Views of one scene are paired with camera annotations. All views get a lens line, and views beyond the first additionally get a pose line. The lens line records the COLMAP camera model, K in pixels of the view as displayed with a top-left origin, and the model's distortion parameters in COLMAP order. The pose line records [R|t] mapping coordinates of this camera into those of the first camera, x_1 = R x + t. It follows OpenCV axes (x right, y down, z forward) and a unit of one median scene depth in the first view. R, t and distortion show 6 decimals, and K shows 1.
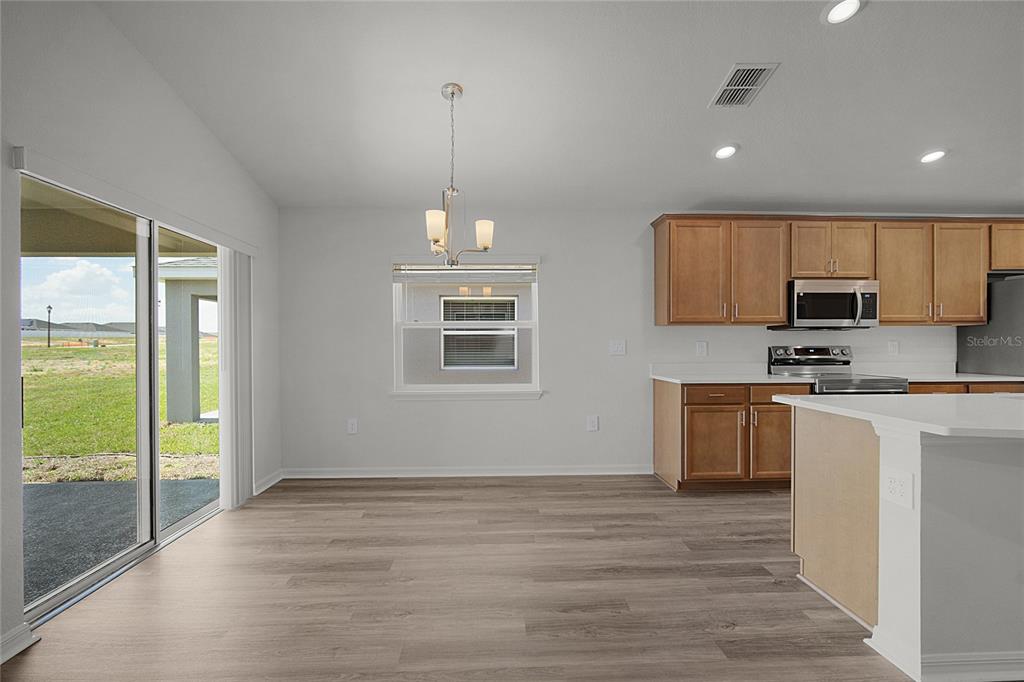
lens RADIAL K [[454.7, 0, 504.4], [0, 454.7, 342.5], [0, 0, 1]] dist [-0.004526, -0.000168]
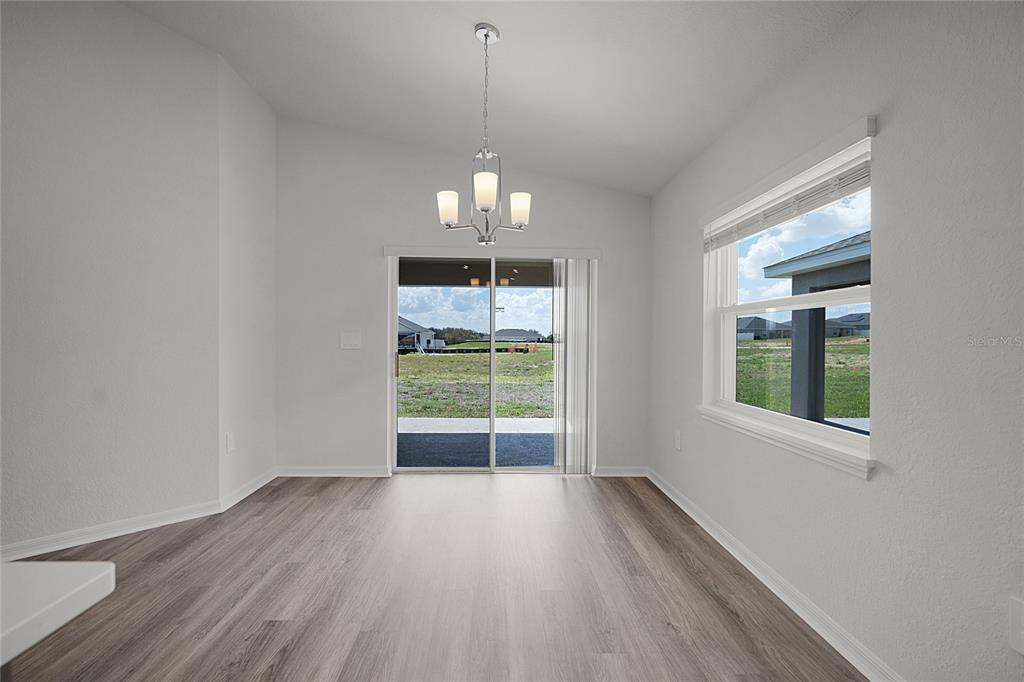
lens RADIAL K [[454.7, 0, 504.4], [0, 454.7, 342.5], [0, 0, 1]] dist [-0.004526, -0.000168]
pose [[-0.013386, 0.010619, -0.999854, 0.511908], [-0.005158, 0.999930, 0.010689, 0.003778], [0.999897, 0.005300, -0.013330, 0.753371]]
